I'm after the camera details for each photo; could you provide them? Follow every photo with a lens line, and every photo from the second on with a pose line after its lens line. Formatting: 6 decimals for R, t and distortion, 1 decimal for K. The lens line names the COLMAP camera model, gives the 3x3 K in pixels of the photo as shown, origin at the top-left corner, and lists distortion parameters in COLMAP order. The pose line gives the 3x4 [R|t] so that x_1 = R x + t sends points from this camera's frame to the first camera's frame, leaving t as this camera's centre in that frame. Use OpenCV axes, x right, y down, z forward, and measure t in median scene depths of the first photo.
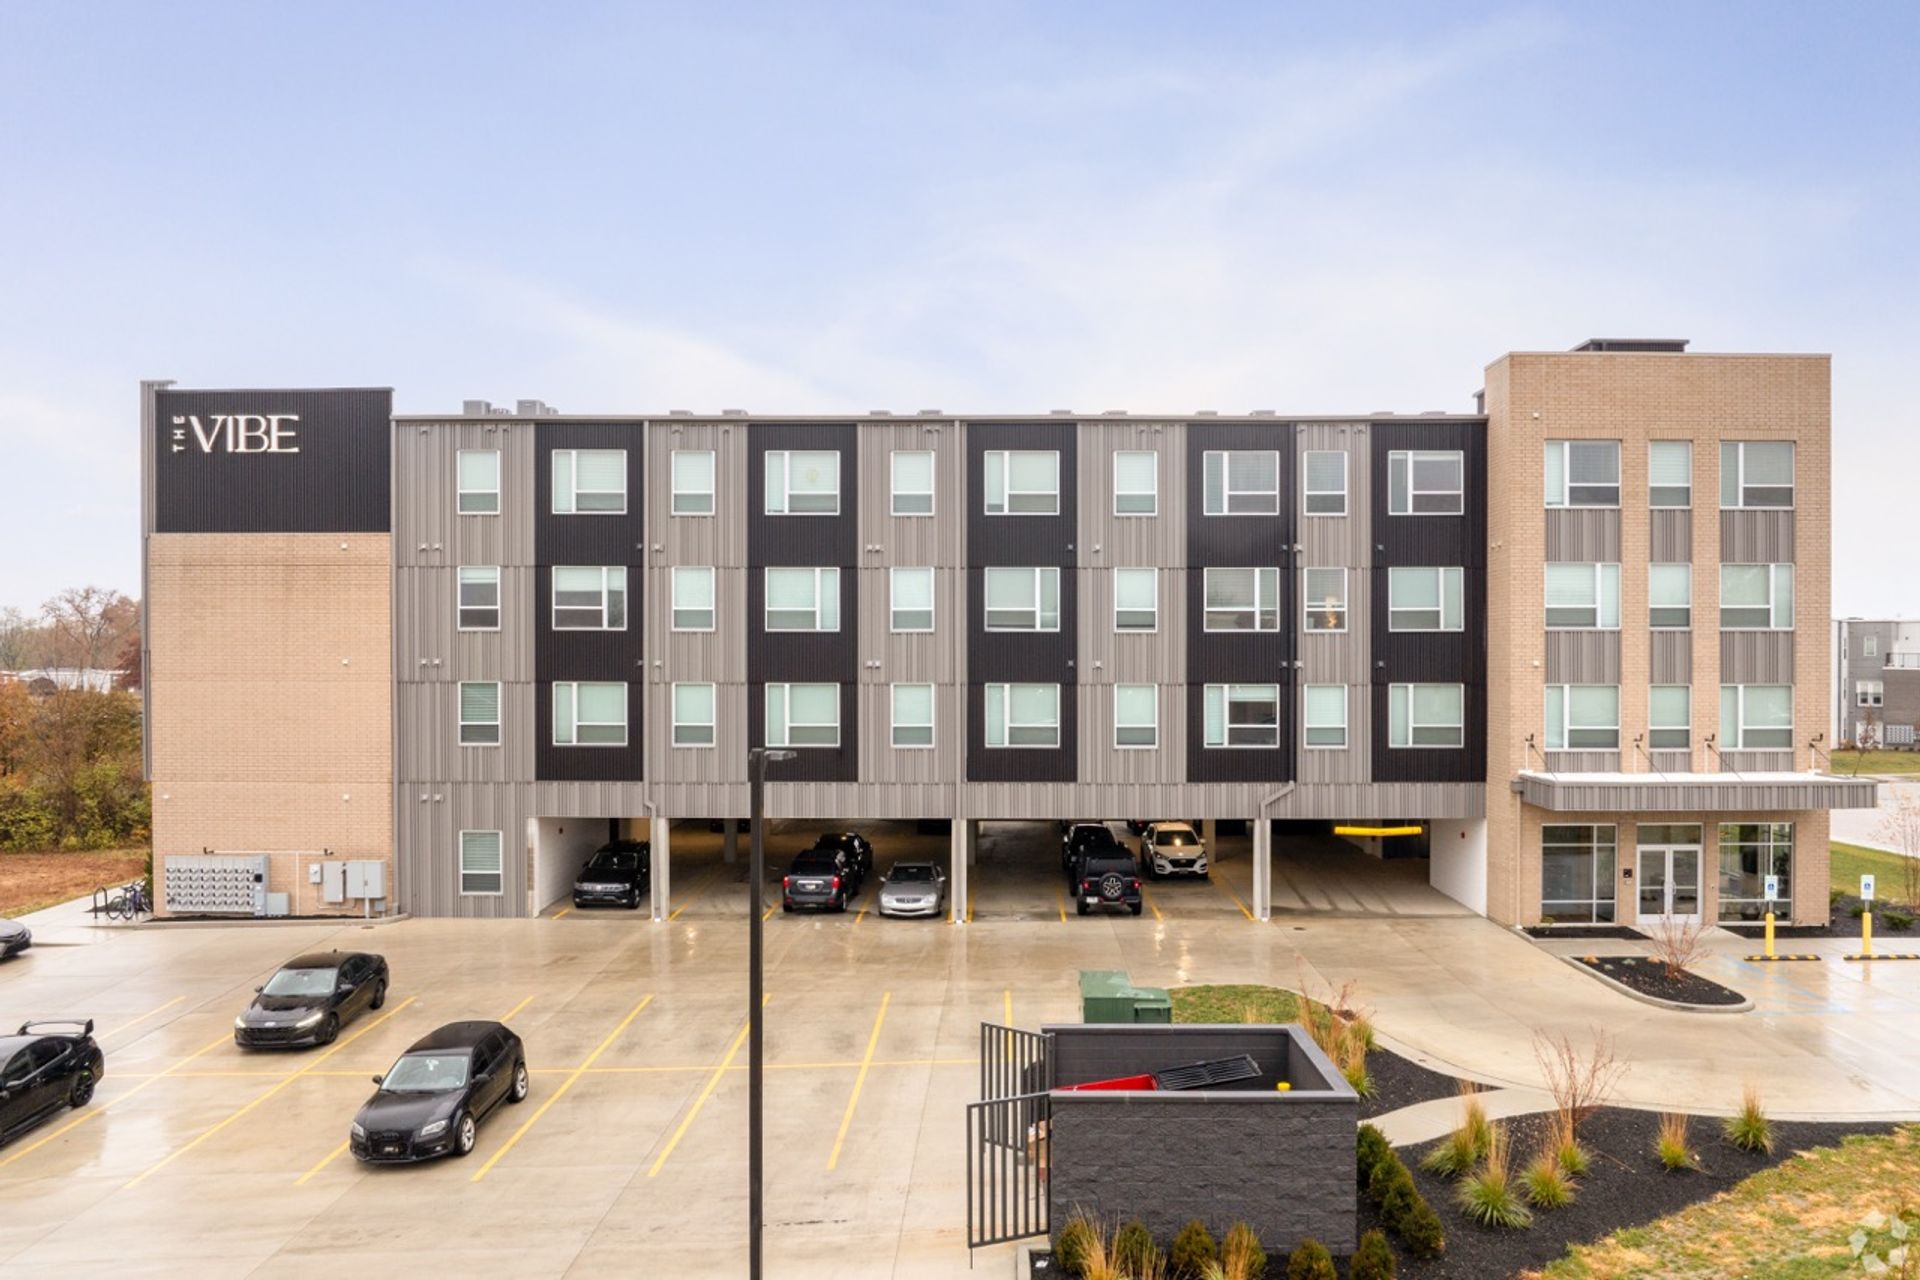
lens RADIAL K [[1308.6, 0, 973.4], [0, 1308.6, 658.7], [0, 0, 1]] dist [-0.004127, -0.003413]
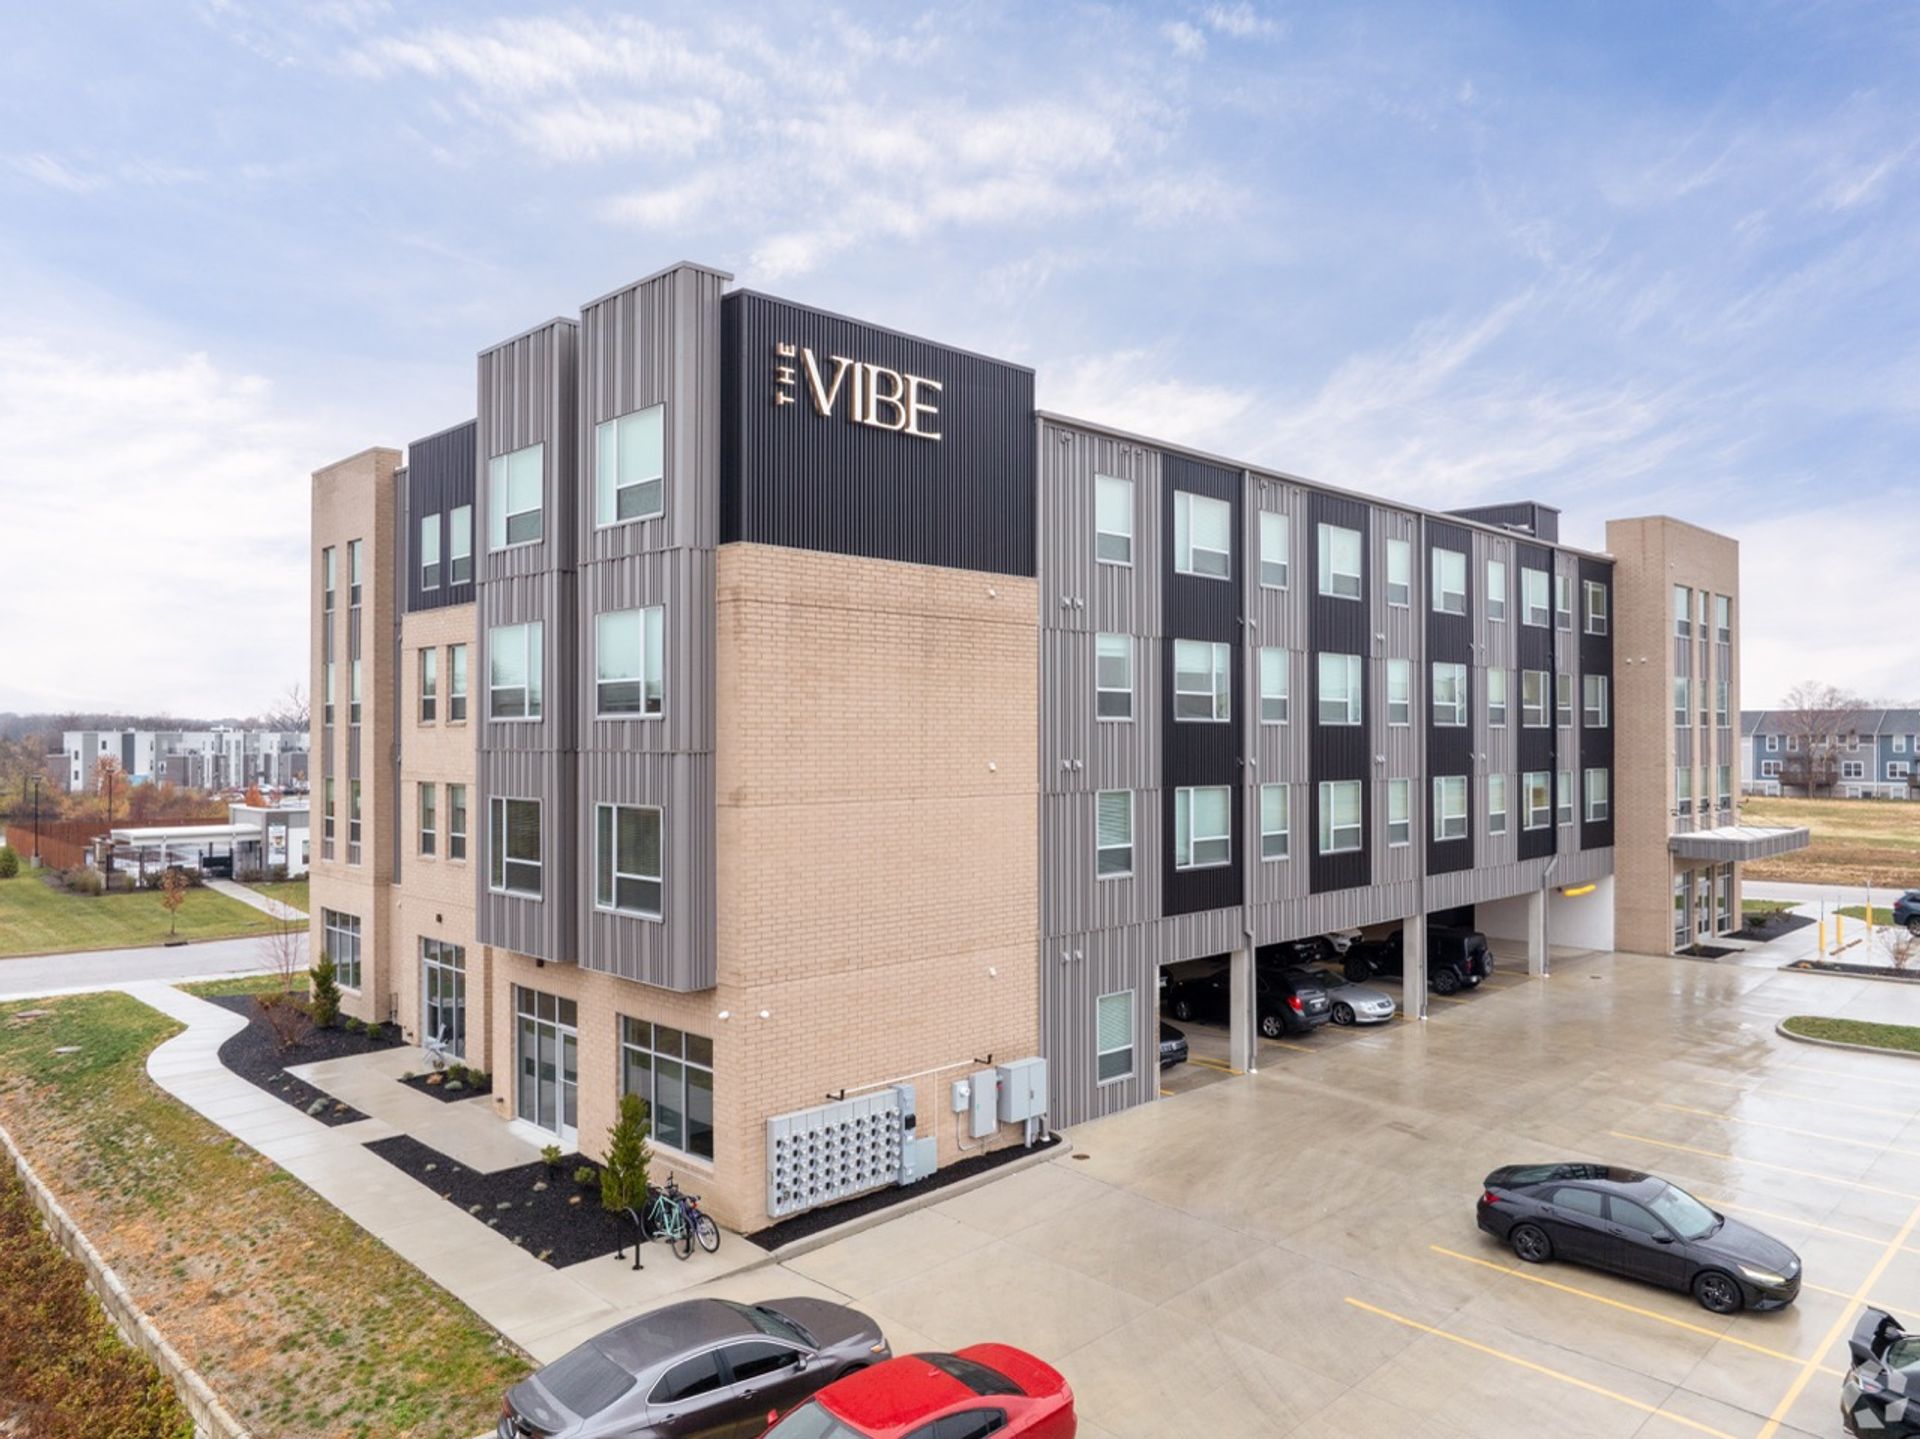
lens RADIAL K [[1322.5, 0, 965.5], [0, 1322.5, 714.6], [0, 0, 1]] dist [-0.013768, -0.009723]
pose [[0.700403, 0.010750, 0.713667, -0.967900], [0.000346, 0.999881, -0.015402, -0.013729], [-0.713748, 0.011035, 0.700316, 0.539465]]
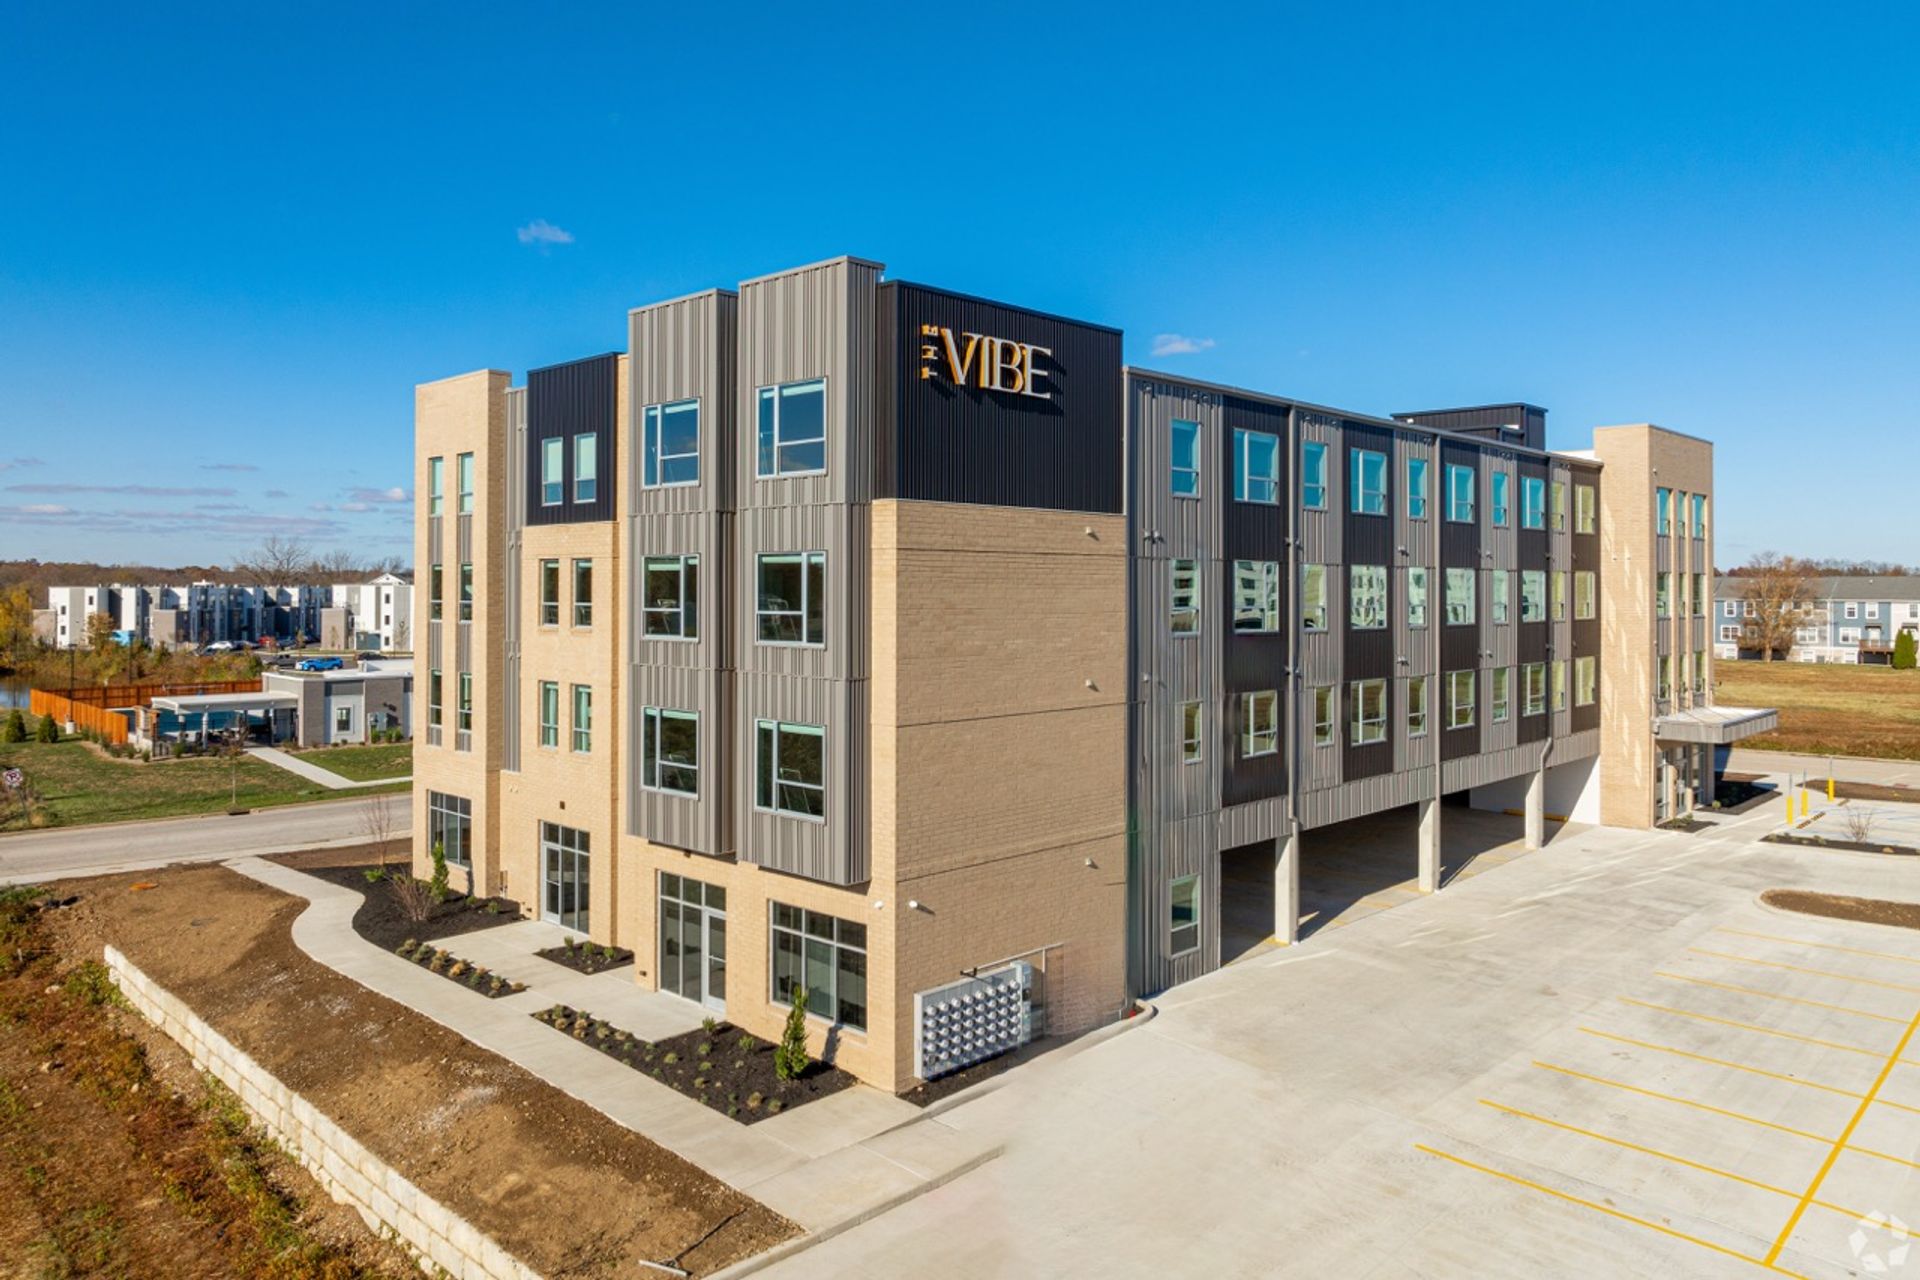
lens RADIAL K [[1308.6, 0, 979.0], [0, 1308.6, 569.5], [0, 0, 1]] dist [-0.004127, -0.003413]
pose [[0.677174, 0.012204, 0.735722, -1.082753], [-0.004373, 0.999912, -0.012562, -0.052864], [-0.735810, 0.005289, 0.677168, 0.531485]]
